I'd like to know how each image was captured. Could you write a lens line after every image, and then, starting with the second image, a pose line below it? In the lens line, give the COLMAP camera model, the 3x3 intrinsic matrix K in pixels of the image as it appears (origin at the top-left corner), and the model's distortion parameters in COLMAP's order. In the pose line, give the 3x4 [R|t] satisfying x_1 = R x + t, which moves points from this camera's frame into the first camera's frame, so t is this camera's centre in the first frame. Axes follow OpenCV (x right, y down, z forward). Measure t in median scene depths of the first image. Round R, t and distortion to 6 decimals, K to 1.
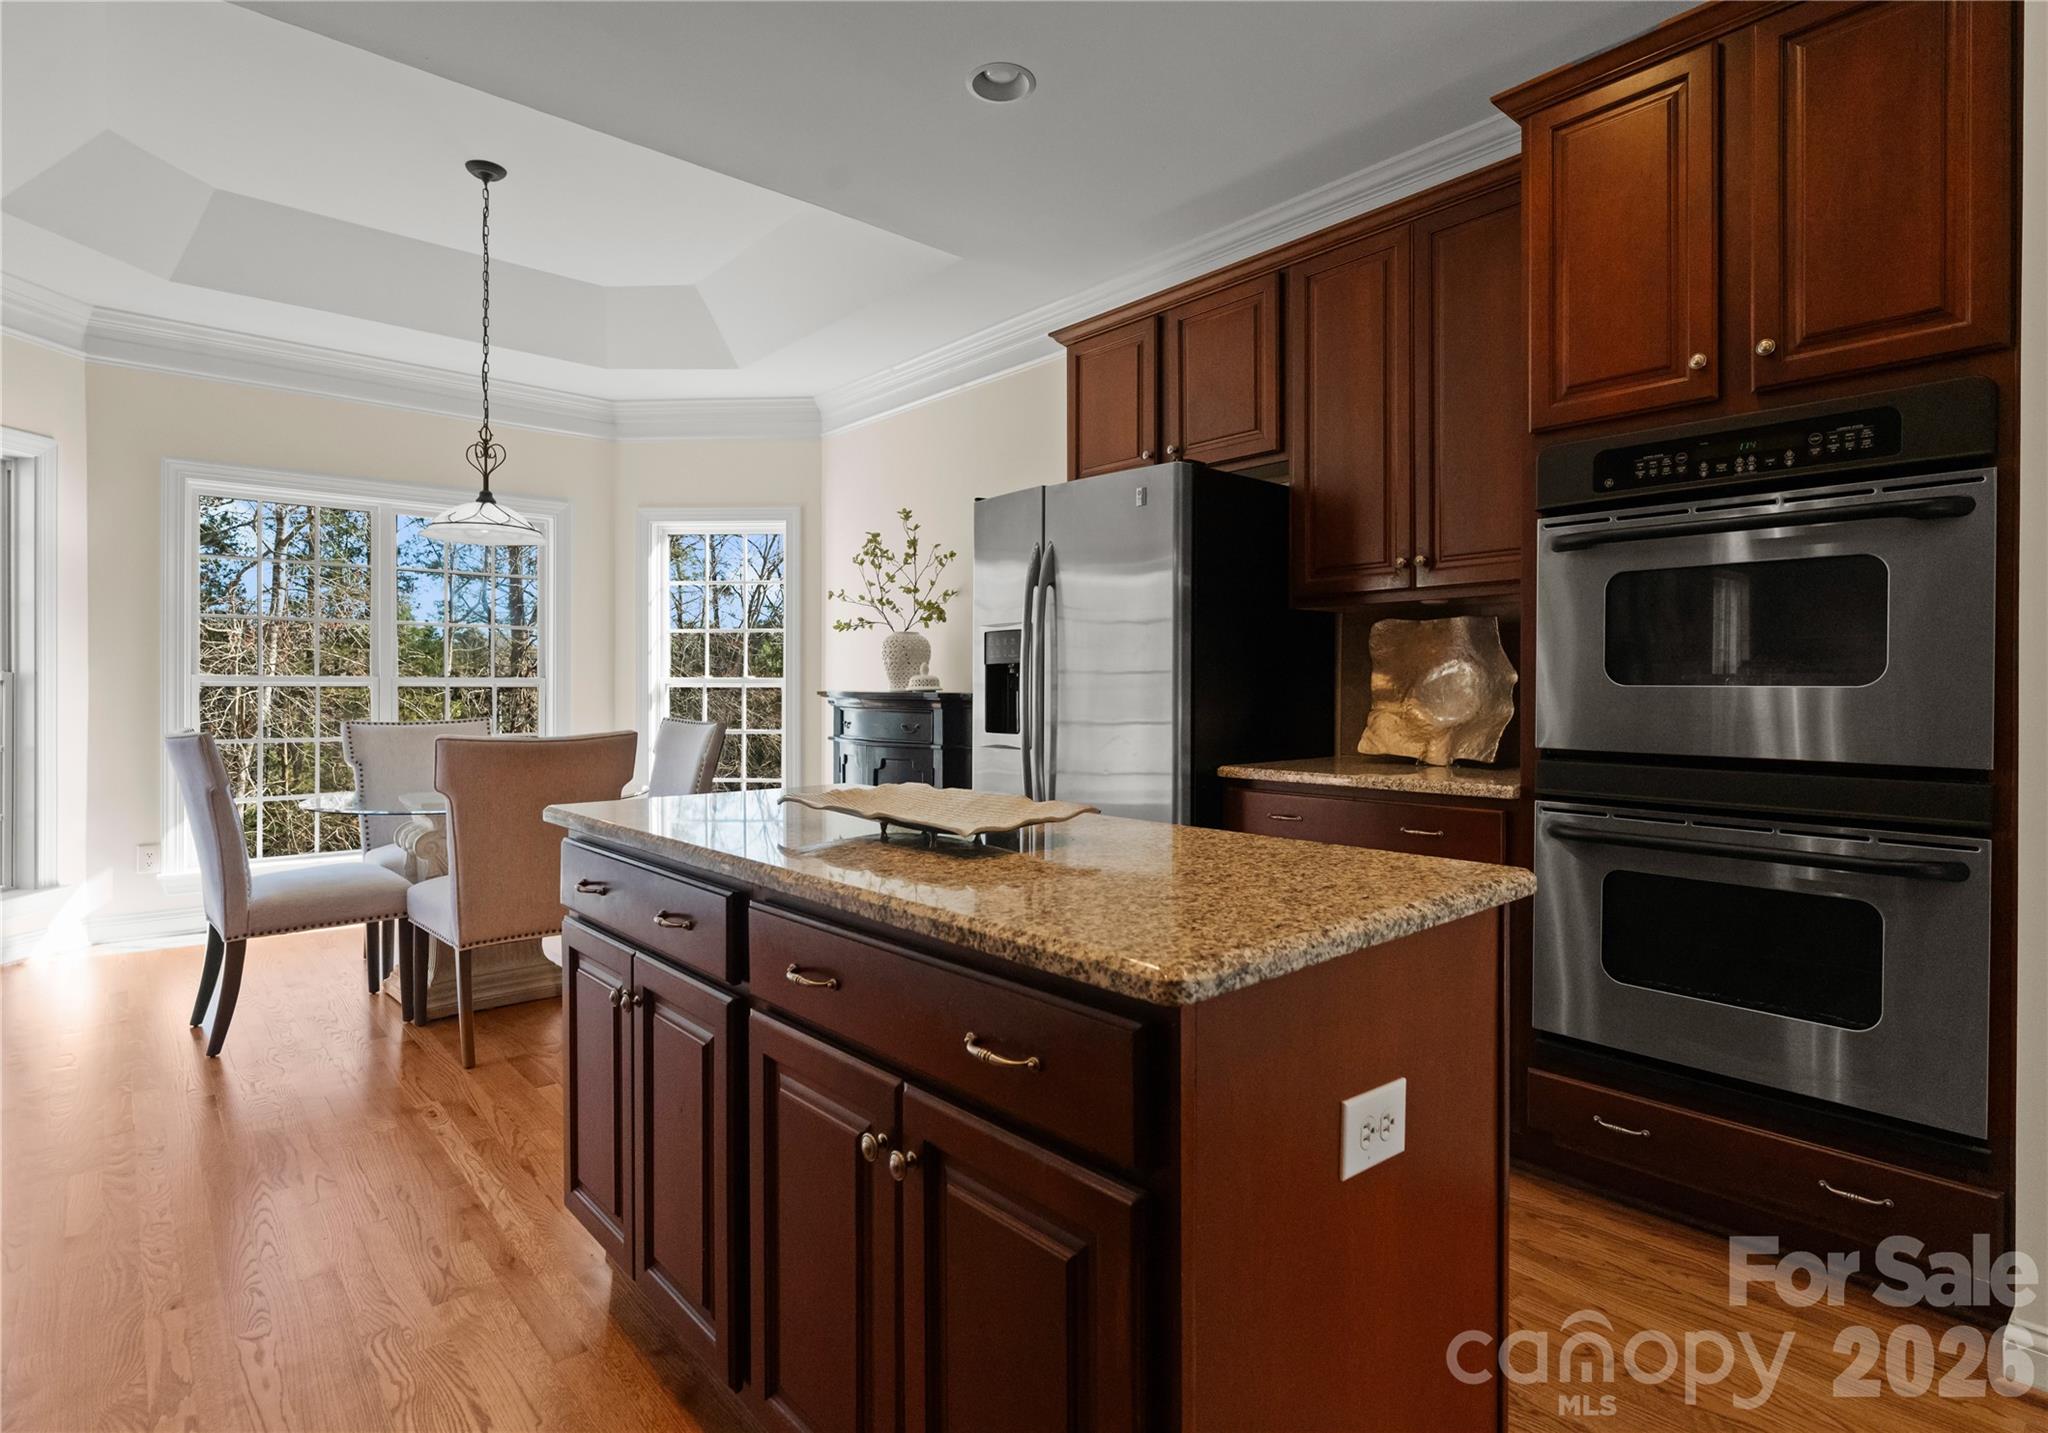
lens RADIAL K [[1048.0, 0, 1025.2], [0, 1048.0, 702.6], [0, 0, 1]] dist [0.000657, 0.000399]
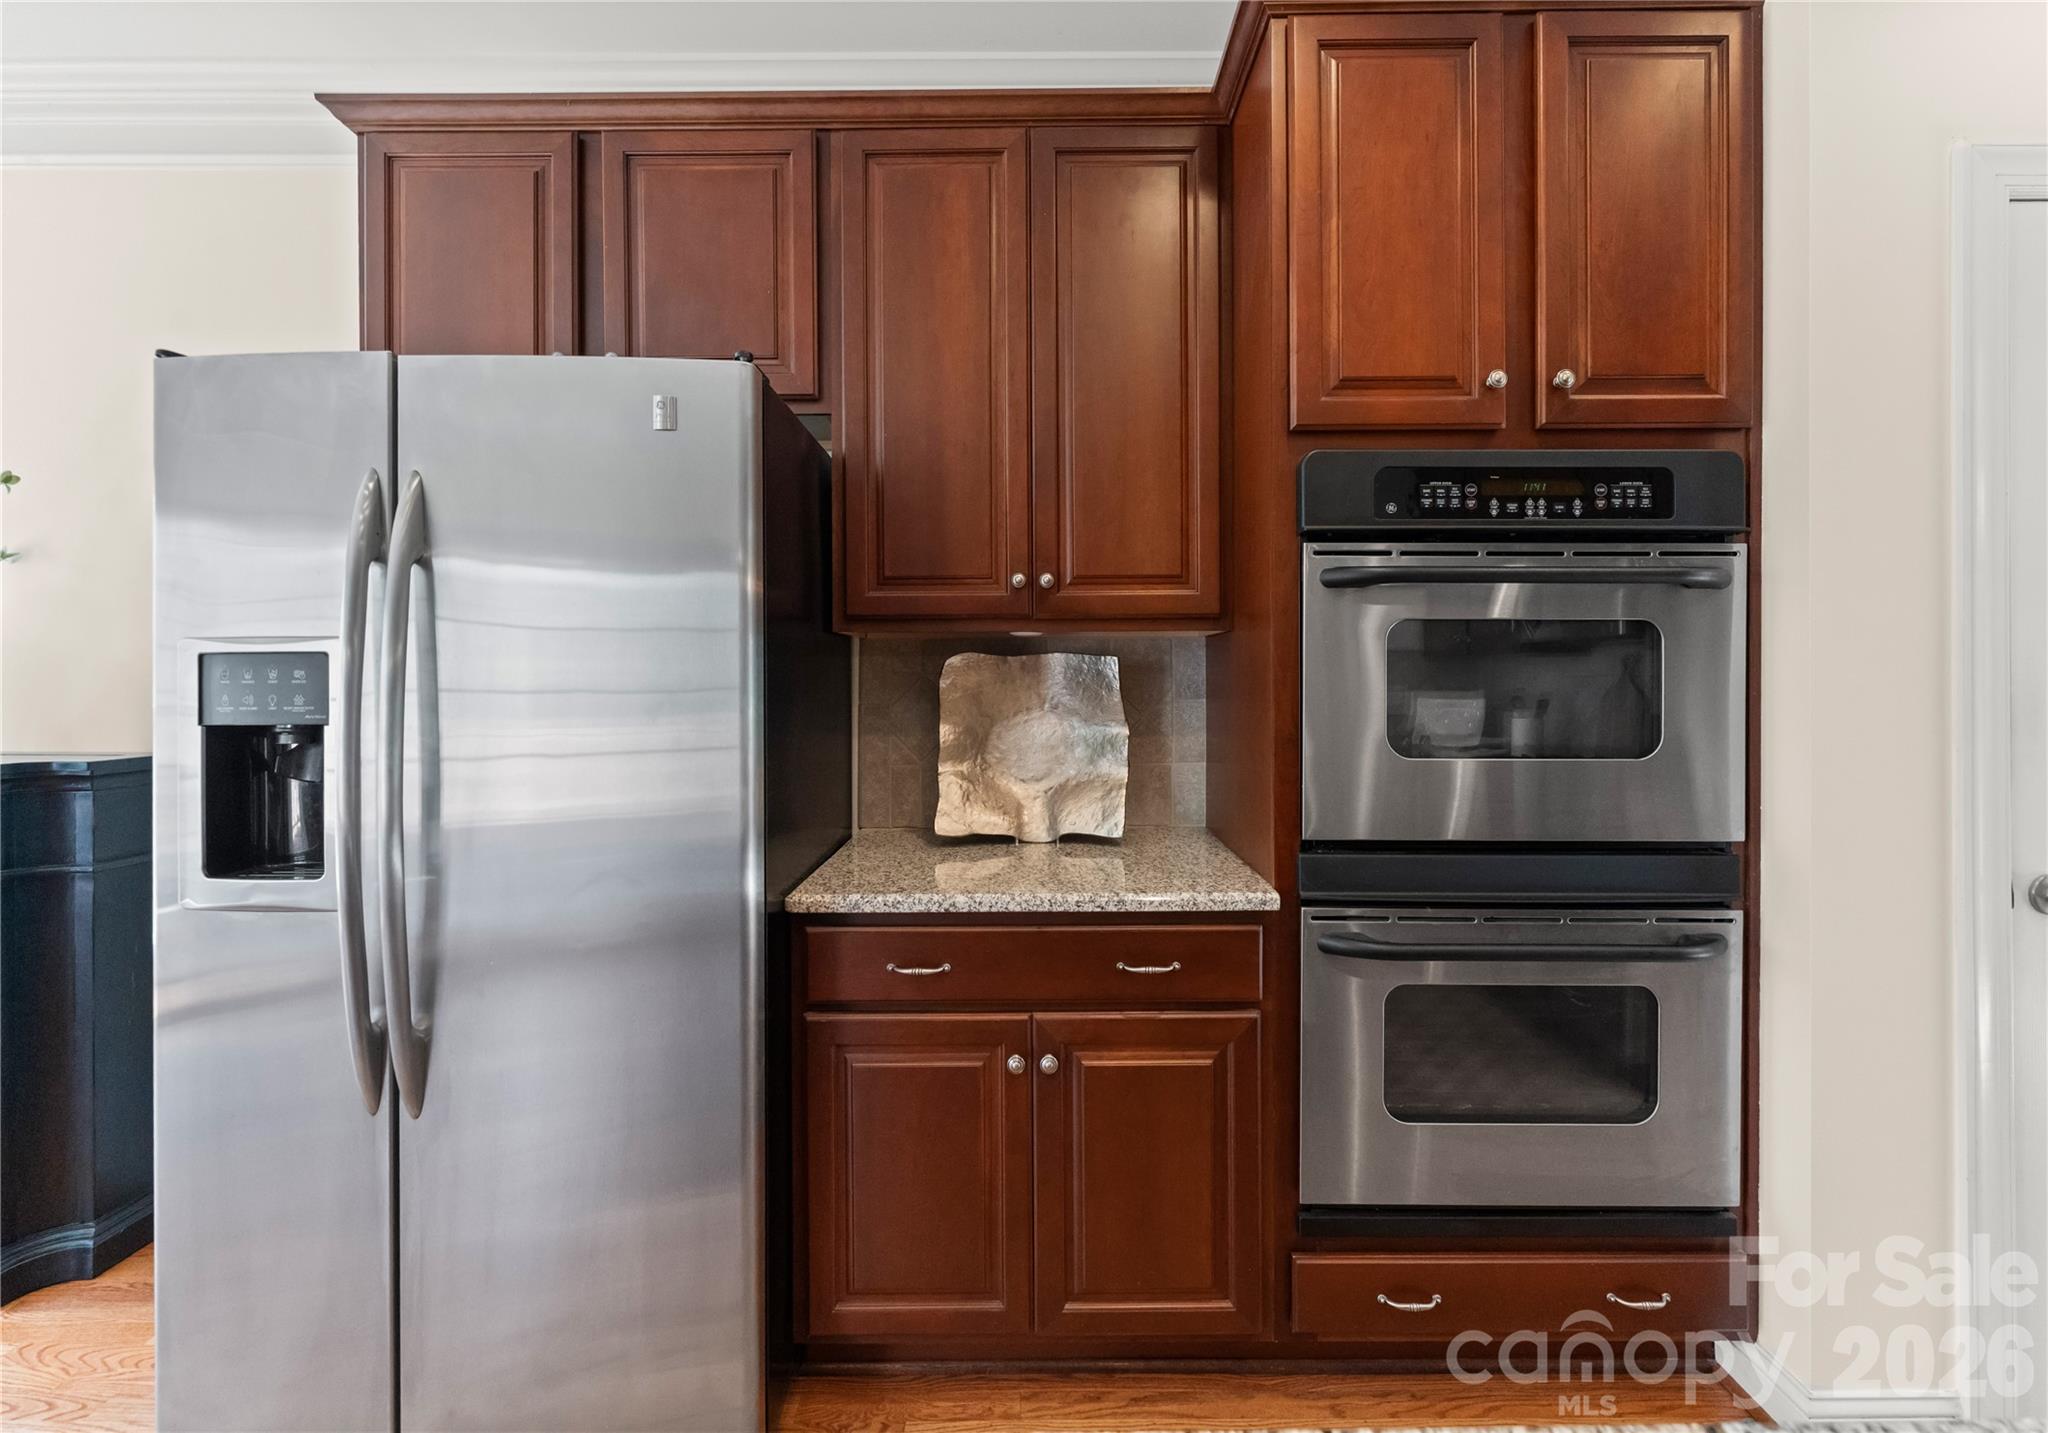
lens RADIAL K [[861.2, 0, 1005.8], [0, 861.2, 688.5], [0, 0, 1]] dist [0.000664, 0.000047]
pose [[0.663171, -0.010300, 0.748397, -0.139460], [0.012560, 0.999918, 0.002632, -0.078246], [-0.748363, 0.007654, 0.663245, 0.801762]]
